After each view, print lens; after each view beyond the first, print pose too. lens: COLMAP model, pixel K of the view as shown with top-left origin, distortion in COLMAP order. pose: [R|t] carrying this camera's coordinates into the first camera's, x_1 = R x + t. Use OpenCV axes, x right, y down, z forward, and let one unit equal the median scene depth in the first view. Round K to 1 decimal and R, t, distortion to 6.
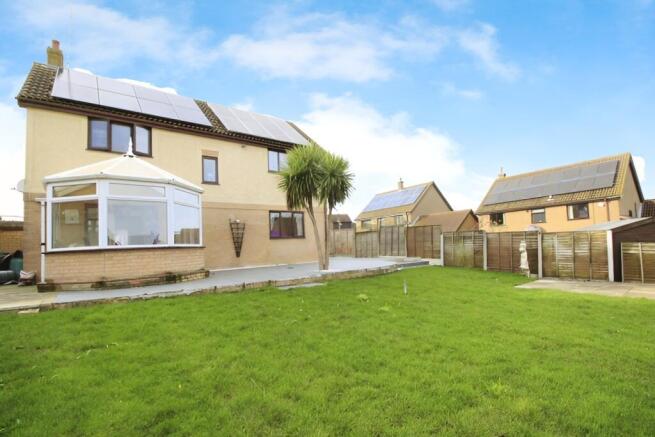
lens RADIAL K [[310.4, 0, 326.5], [0, 310.4, 223.4], [0, 0, 1]] dist [0.001571, -0.014343]
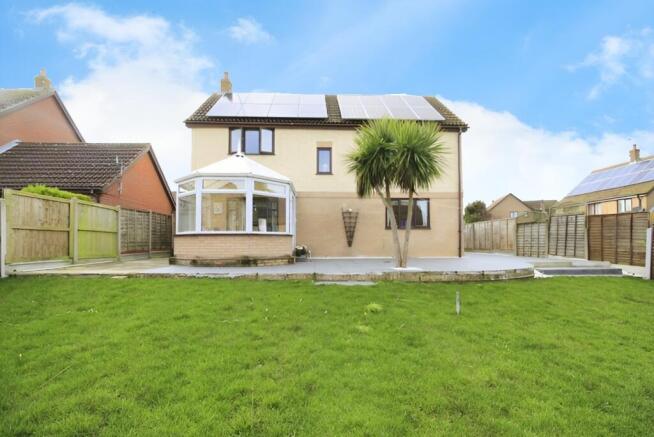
lens RADIAL K [[310.0, 0, 326.0], [0, 310.0, 223.4], [0, 0, 1]] dist [0.001571, -0.014343]
pose [[0.817194, 0.012019, -0.576238, 0.226610], [0.007658, 0.999468, 0.031707, 0.003375], [0.576312, -0.030323, 0.816667, 0.157941]]
